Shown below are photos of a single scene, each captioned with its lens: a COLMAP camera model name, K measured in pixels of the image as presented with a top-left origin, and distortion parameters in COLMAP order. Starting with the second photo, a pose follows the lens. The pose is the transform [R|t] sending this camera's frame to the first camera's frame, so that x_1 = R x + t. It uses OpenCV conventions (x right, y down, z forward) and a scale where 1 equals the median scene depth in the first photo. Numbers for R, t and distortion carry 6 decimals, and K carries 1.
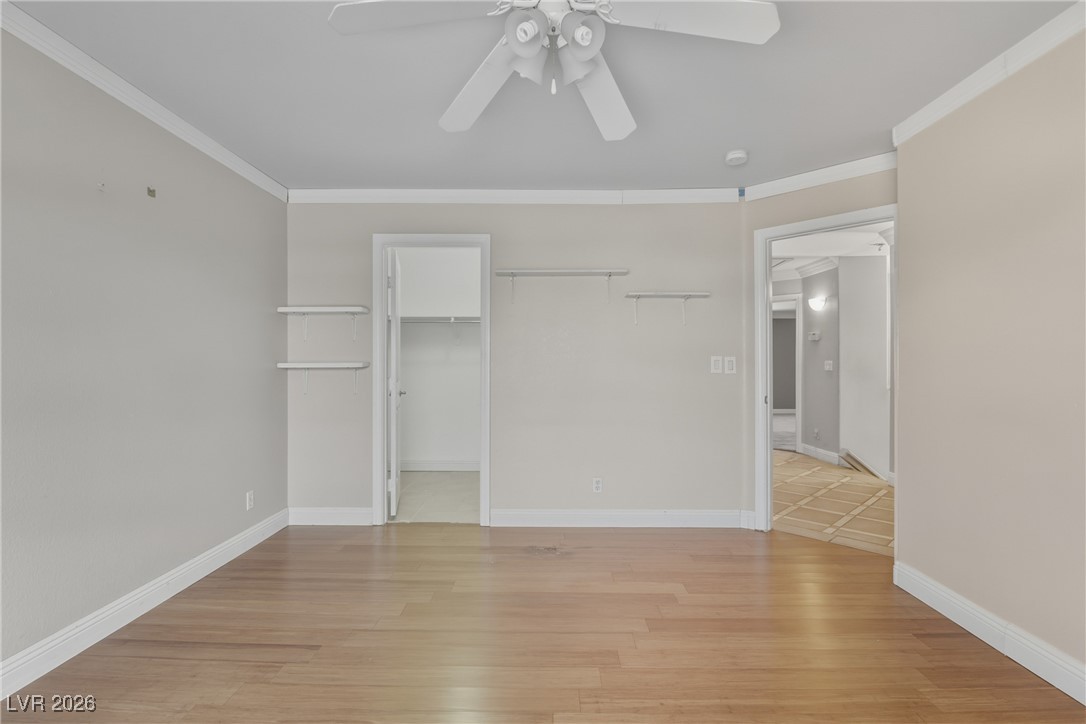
lens RADIAL K [[517.1, 0, 542.8], [0, 517.1, 363.8], [0, 0, 1]] dist [-0.017831, -0.000413]
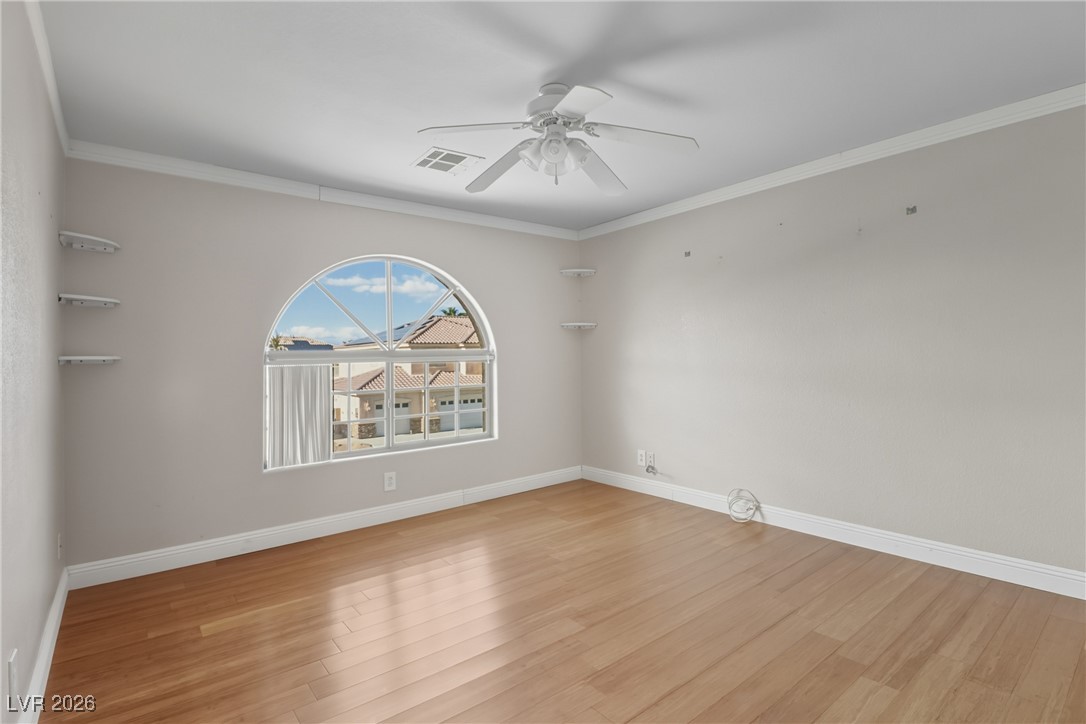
lens RADIAL K [[517.1, 0, 543.5], [0, 517.1, 359.2], [0, 0, 1]] dist [-0.017831, -0.000413]
pose [[-0.771296, 0.015239, -0.636294, 0.707707], [0.017947, 0.999837, 0.002190, -0.008181], [0.636223, -0.009731, -0.771444, 1.481452]]
